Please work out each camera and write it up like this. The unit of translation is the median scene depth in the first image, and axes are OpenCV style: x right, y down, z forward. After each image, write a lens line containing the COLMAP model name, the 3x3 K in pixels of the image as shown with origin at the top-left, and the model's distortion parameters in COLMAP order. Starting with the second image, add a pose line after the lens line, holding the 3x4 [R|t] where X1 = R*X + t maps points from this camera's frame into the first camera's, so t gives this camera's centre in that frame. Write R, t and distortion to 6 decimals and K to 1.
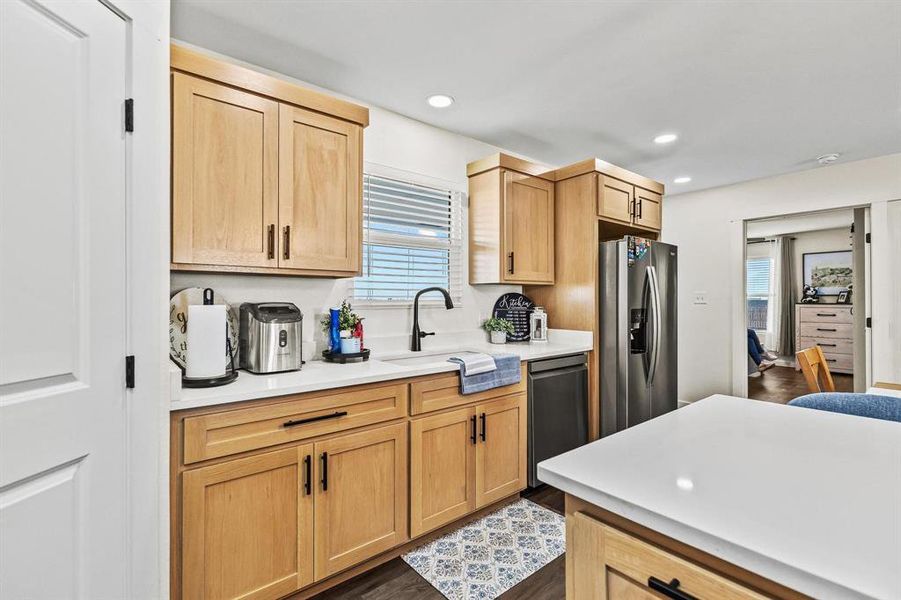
lens RADIAL K [[413.0, 0, 459.9], [0, 413.0, 295.8], [0, 0, 1]] dist [0.007852, -0.002322]
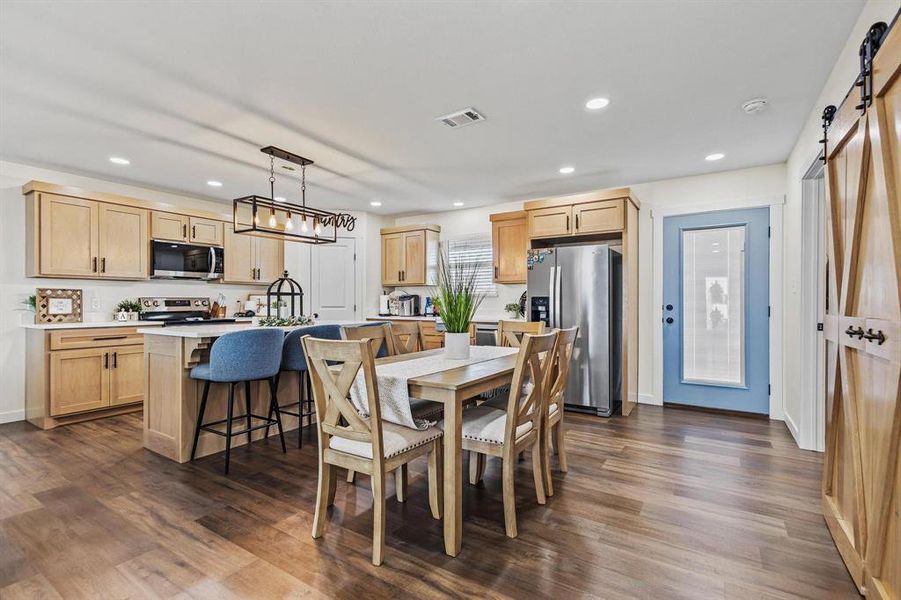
lens RADIAL K [[413.0, 0, 454.5], [0, 413.0, 303.0], [0, 0, 1]] dist [0.007852, -0.002322]
pose [[0.294967, 0.006627, -0.955484, 2.348281], [0.008884, 0.999914, 0.009678, 0.046936], [0.955466, -0.011343, 0.294883, 0.358290]]
